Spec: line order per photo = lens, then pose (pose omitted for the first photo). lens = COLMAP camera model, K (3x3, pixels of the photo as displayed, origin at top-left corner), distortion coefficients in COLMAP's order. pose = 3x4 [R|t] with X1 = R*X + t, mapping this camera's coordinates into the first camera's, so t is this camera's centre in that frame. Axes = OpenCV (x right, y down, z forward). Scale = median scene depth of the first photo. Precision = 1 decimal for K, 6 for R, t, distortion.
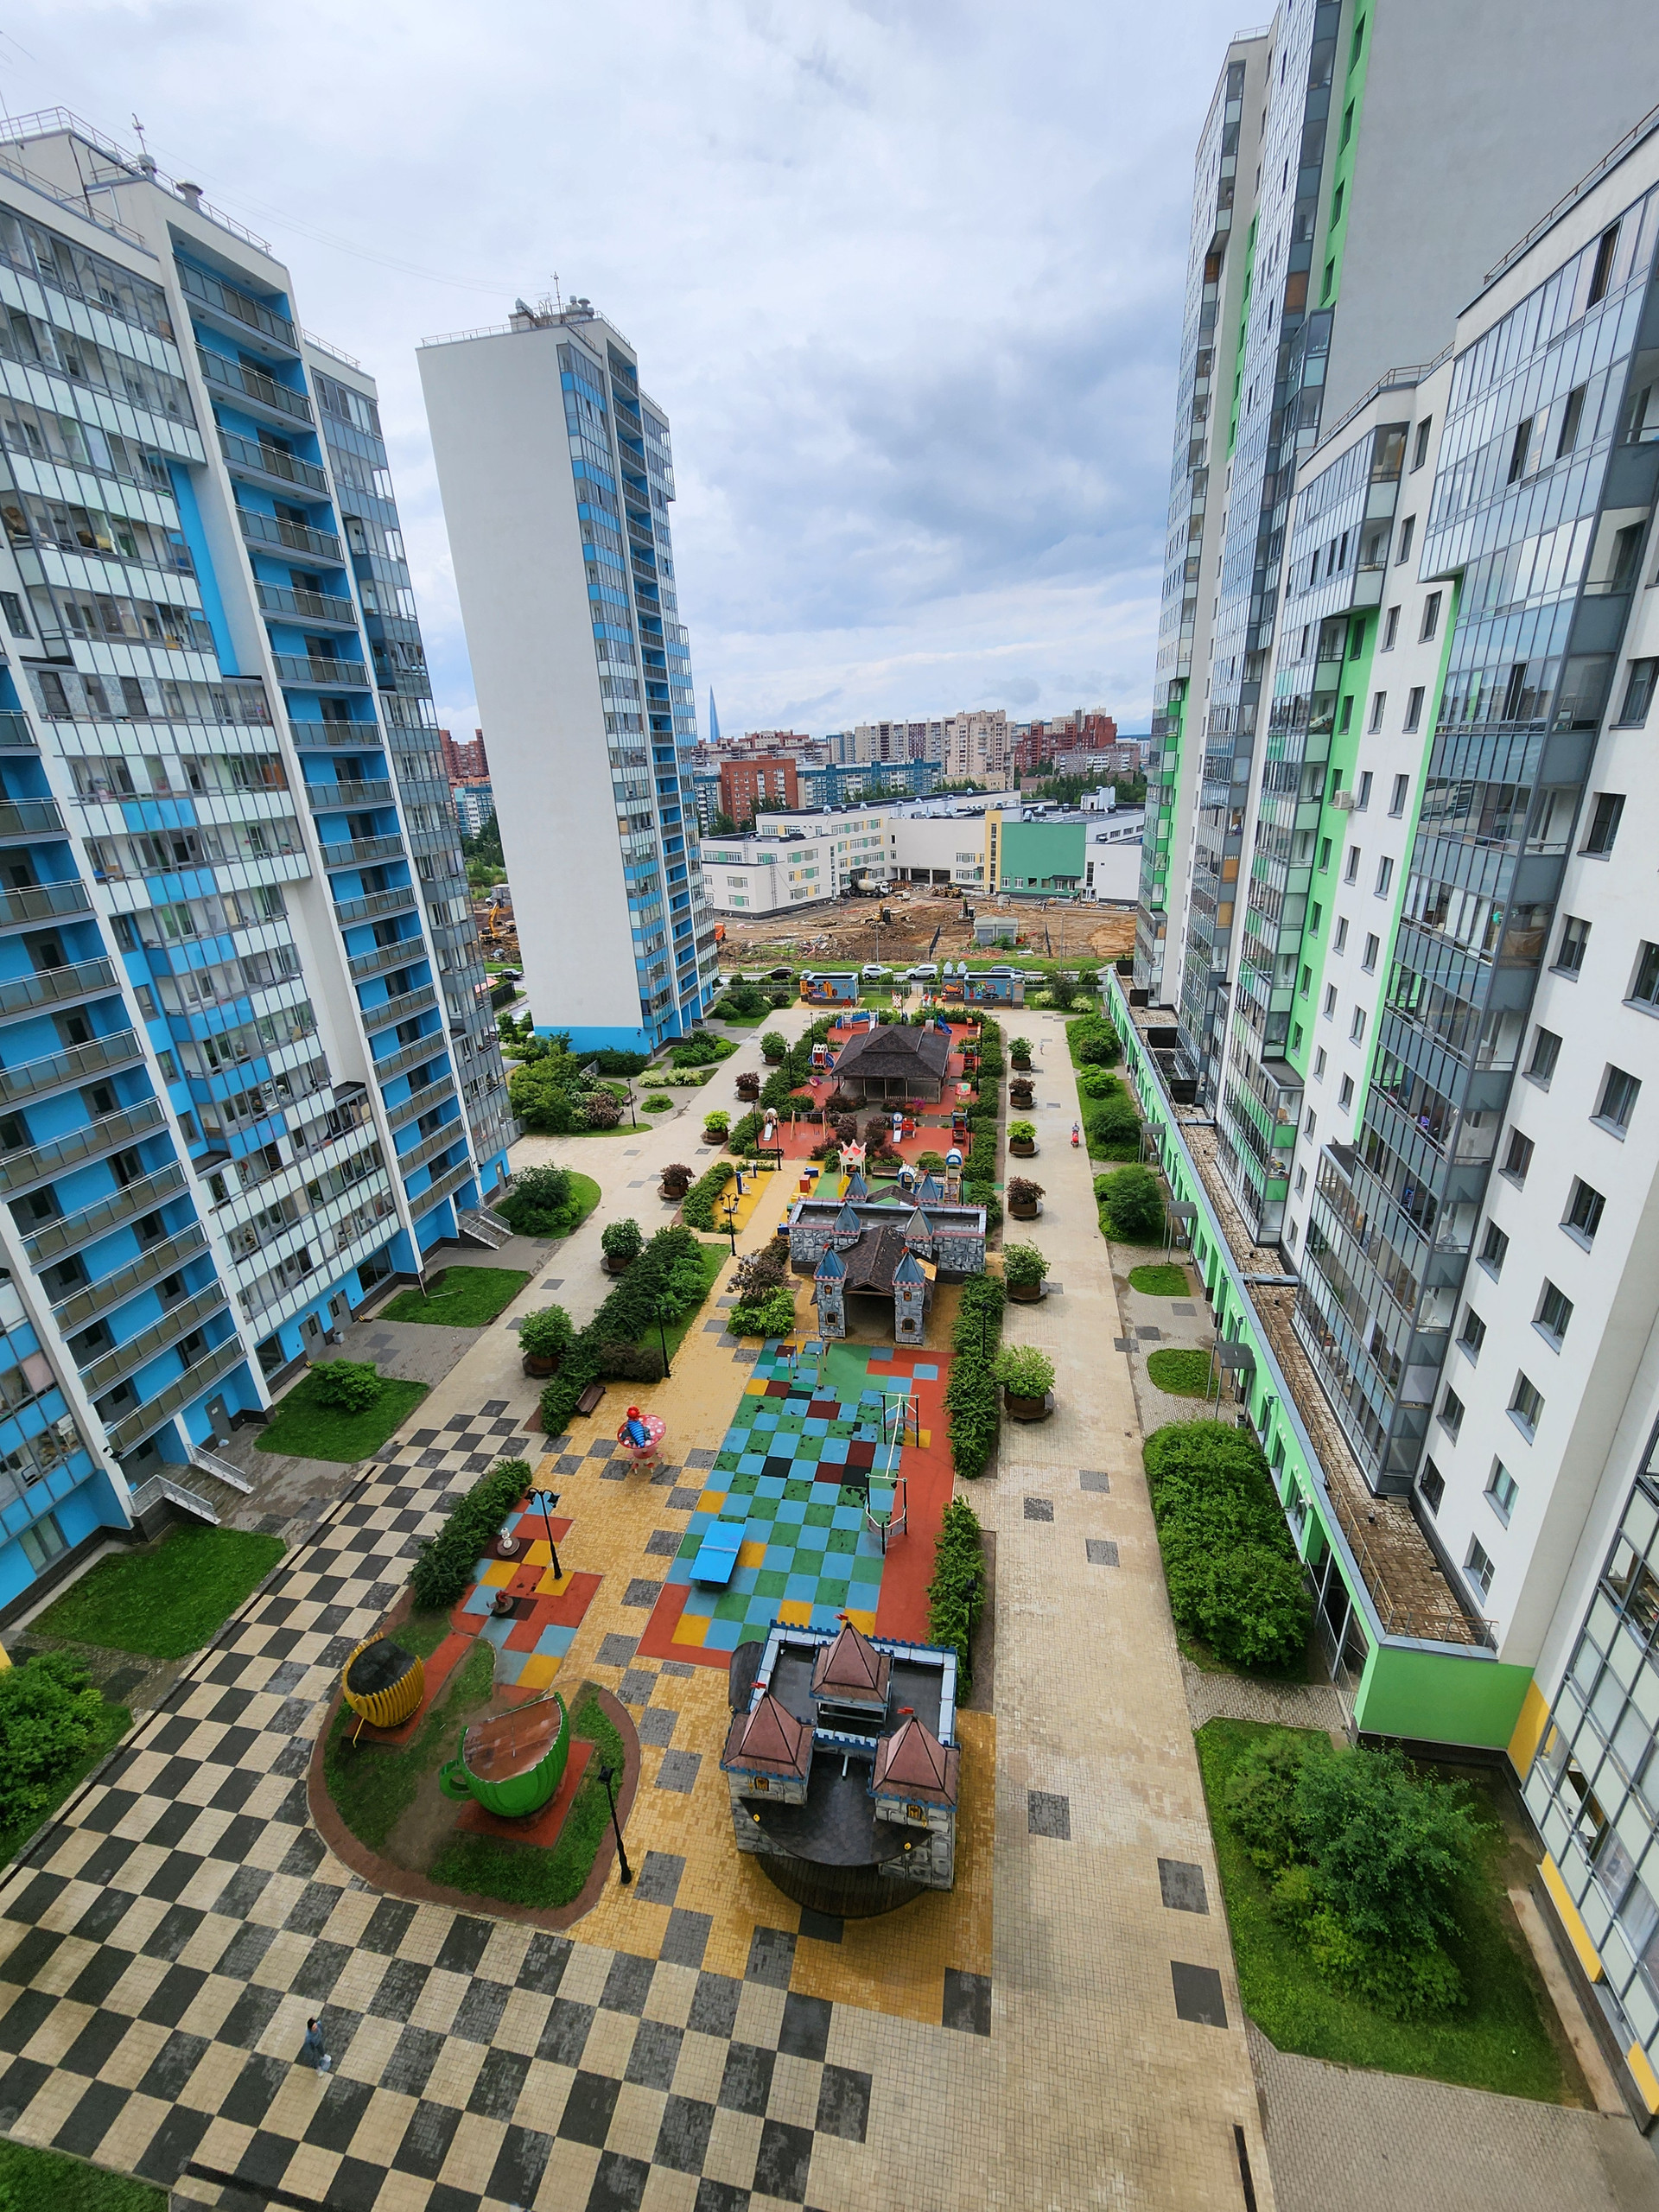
lens RADIAL K [[903.6, 0, 813.7], [0, 903.6, 1111.3], [0, 0, 1]] dist [0.002341, 0.000315]
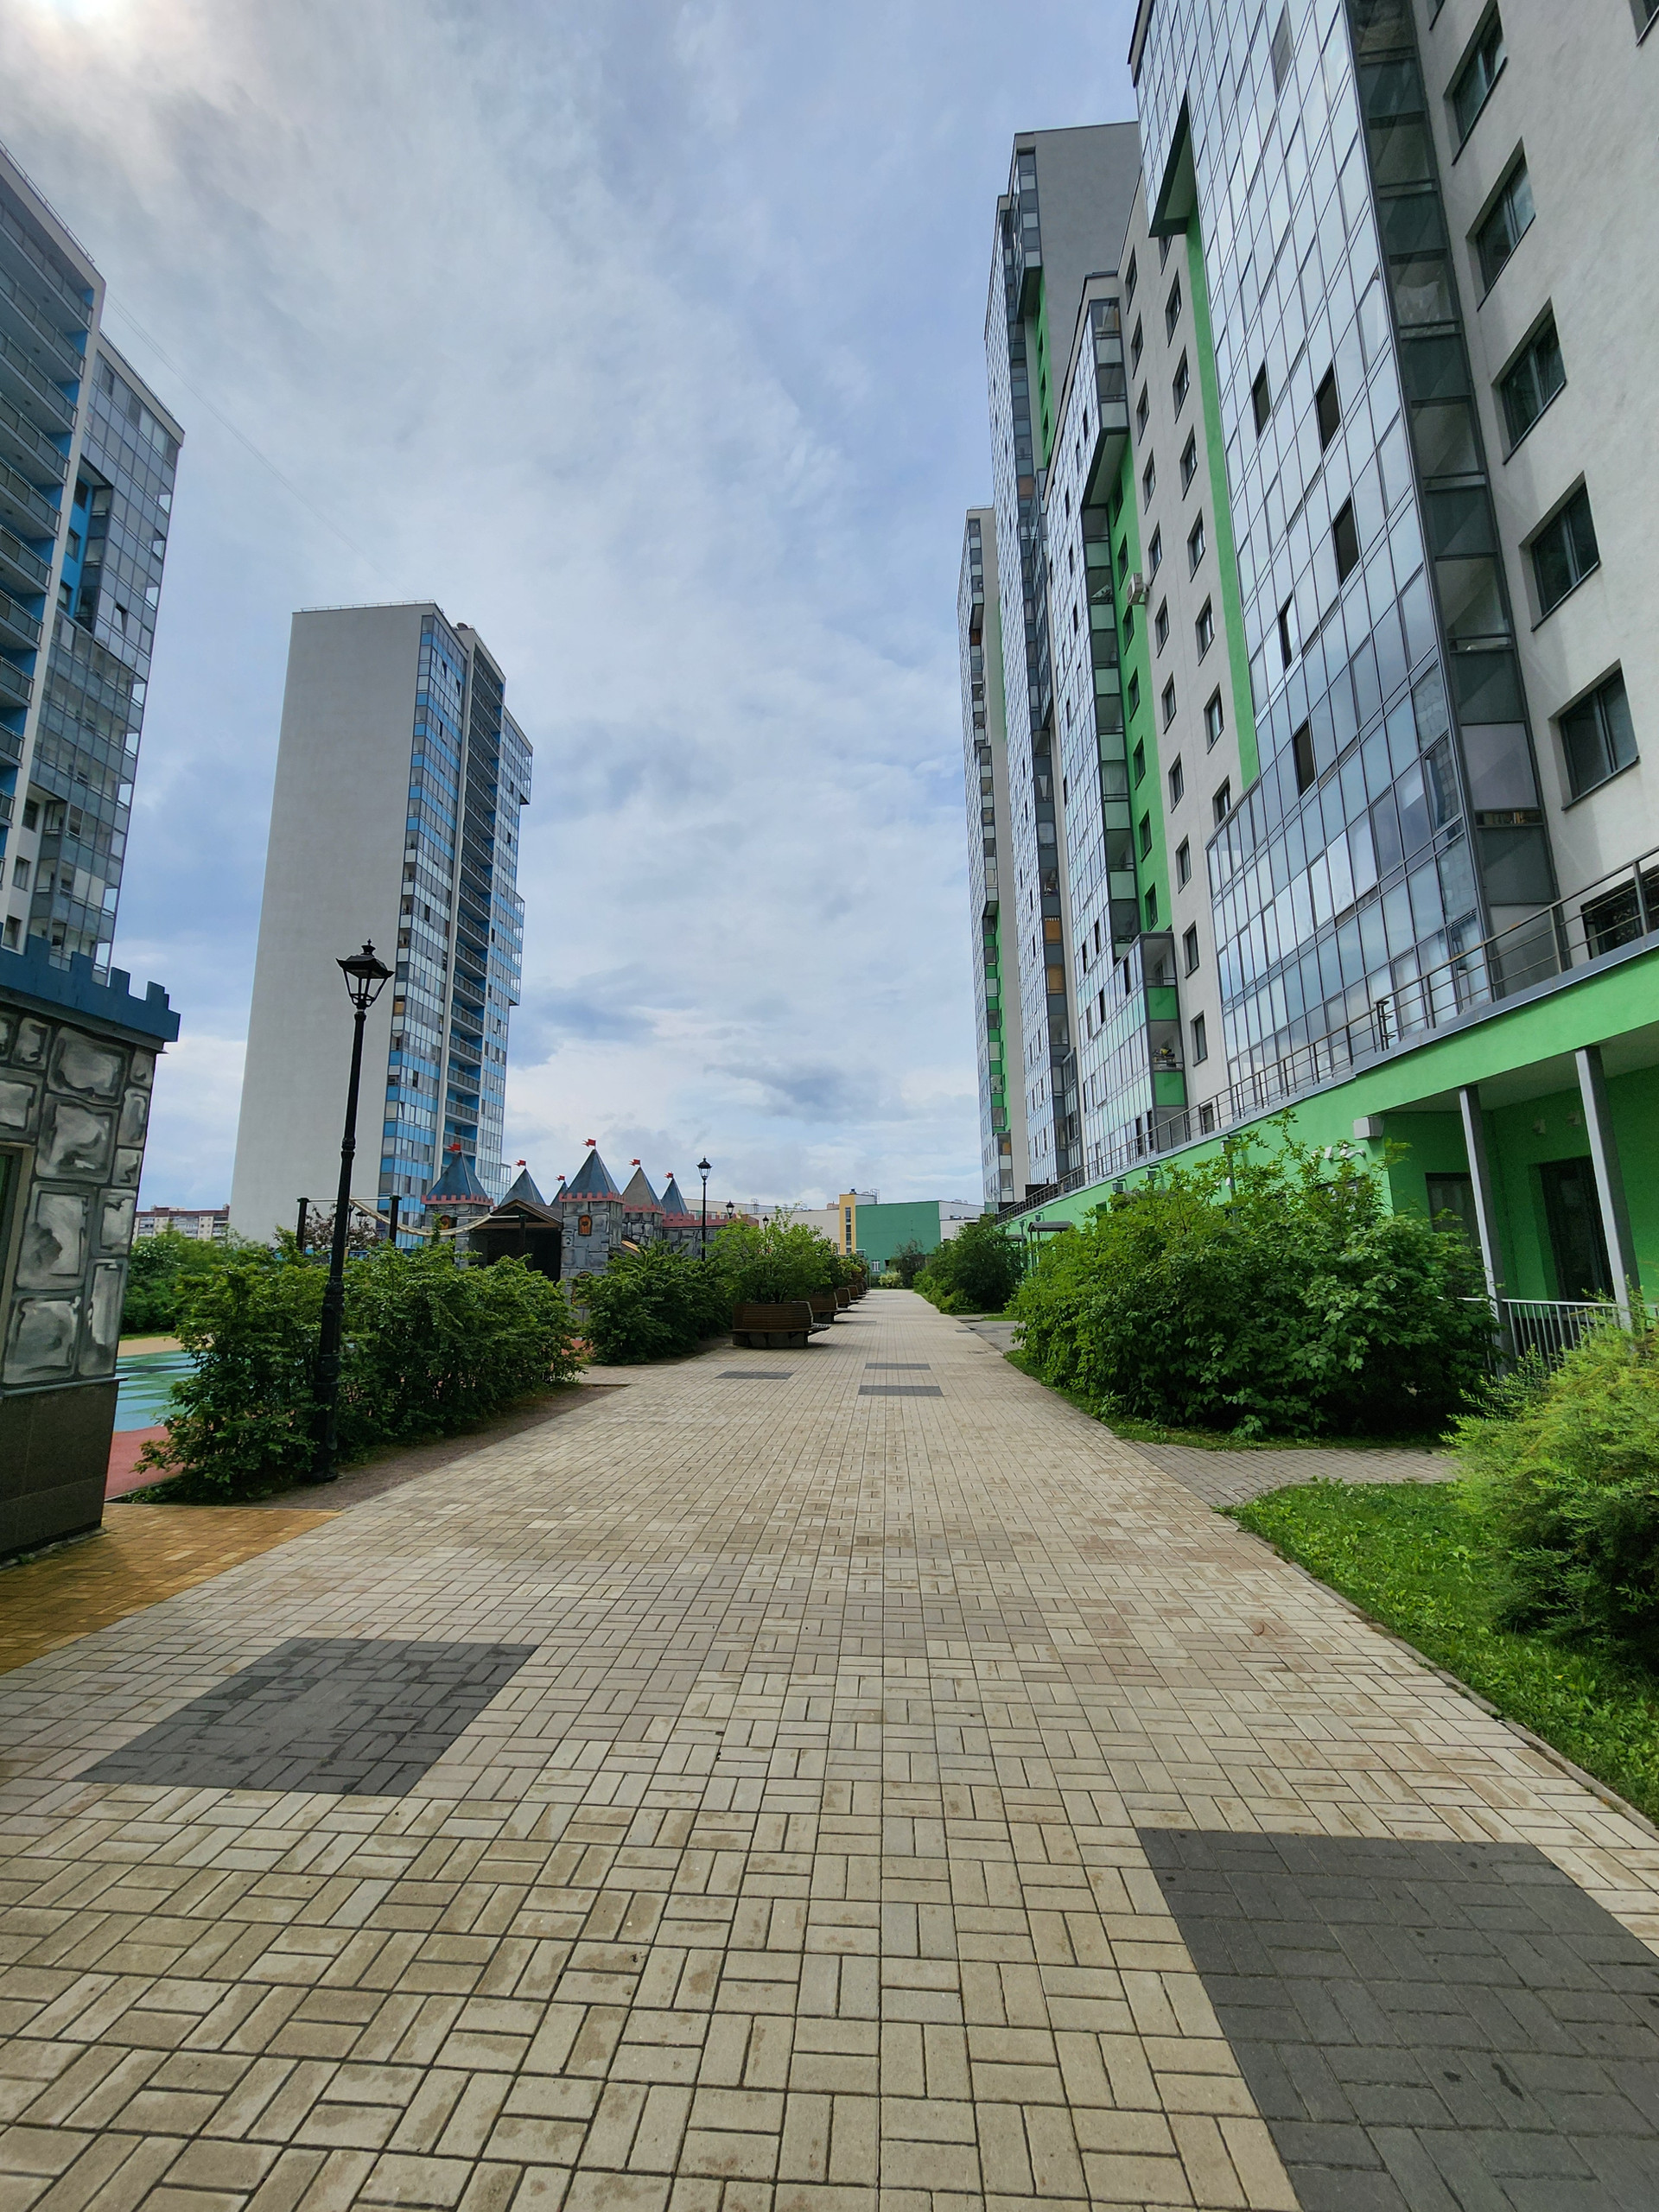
lens RADIAL K [[907.0, 0, 820.3], [0, 907.0, 1108.8], [0, 0, 1]] dist [0.002330, -0.000200]
pose [[0.990866, 0.063704, 0.118858, 0.180200], [0.009591, 0.845862, -0.533316, 0.452025], [-0.134512, 0.529585, 0.837524, 0.484750]]
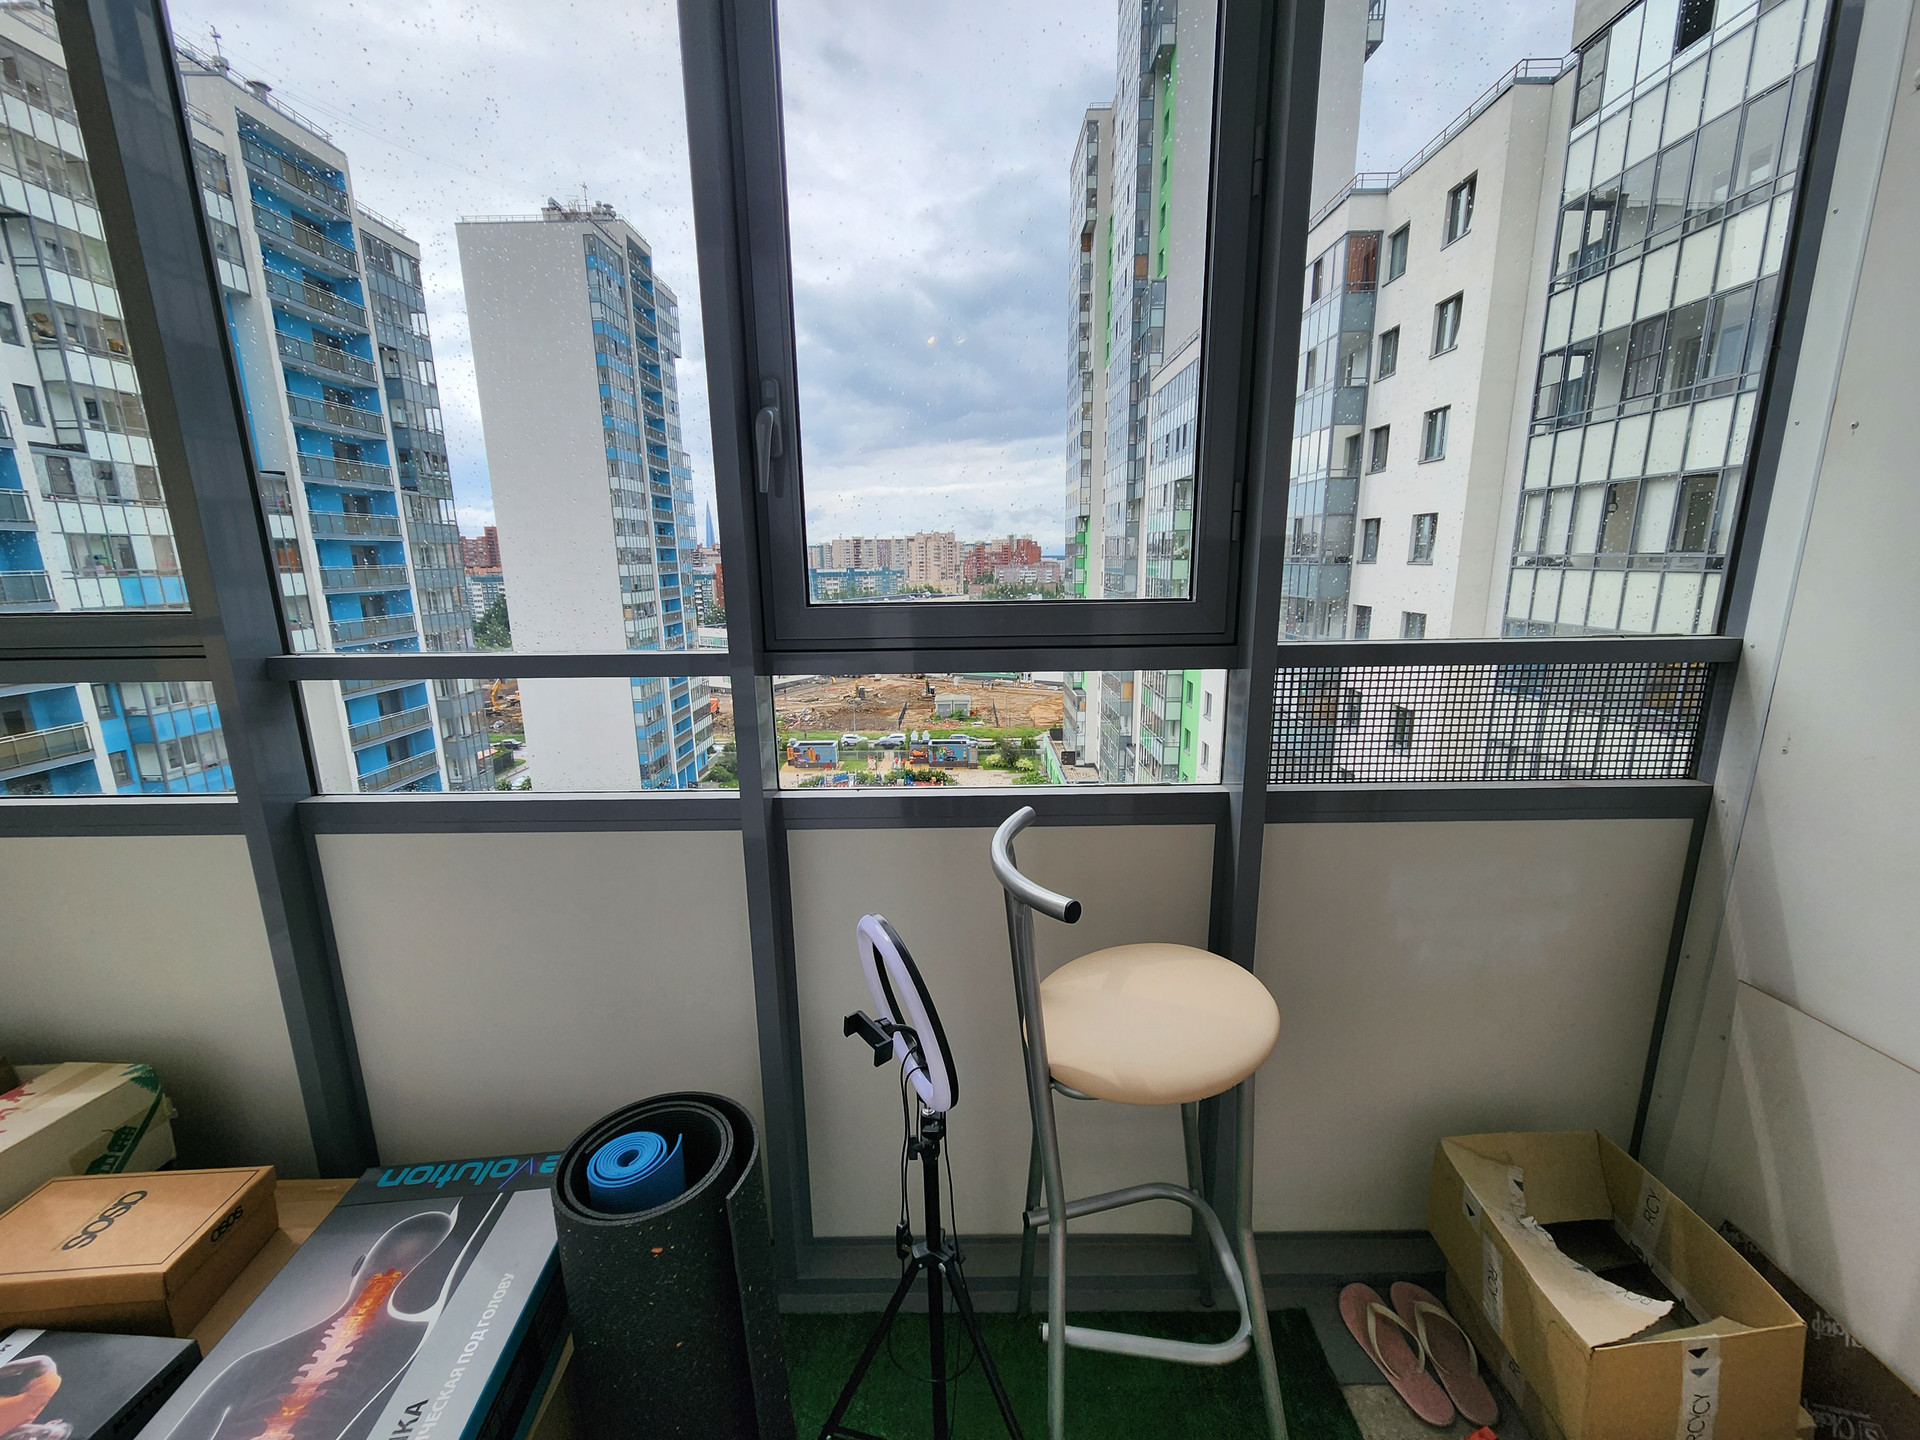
lens RADIAL K [[787.3, 0, 956.1], [0, 787.3, 729.8], [0, 0, 1]] dist [0.002330, -0.000200]
pose [[0.980480, -0.003792, 0.196581, -0.001948], [0.036576, 0.985880, -0.163410, 0.011708], [-0.193185, 0.167410, 0.966775, -0.026498]]
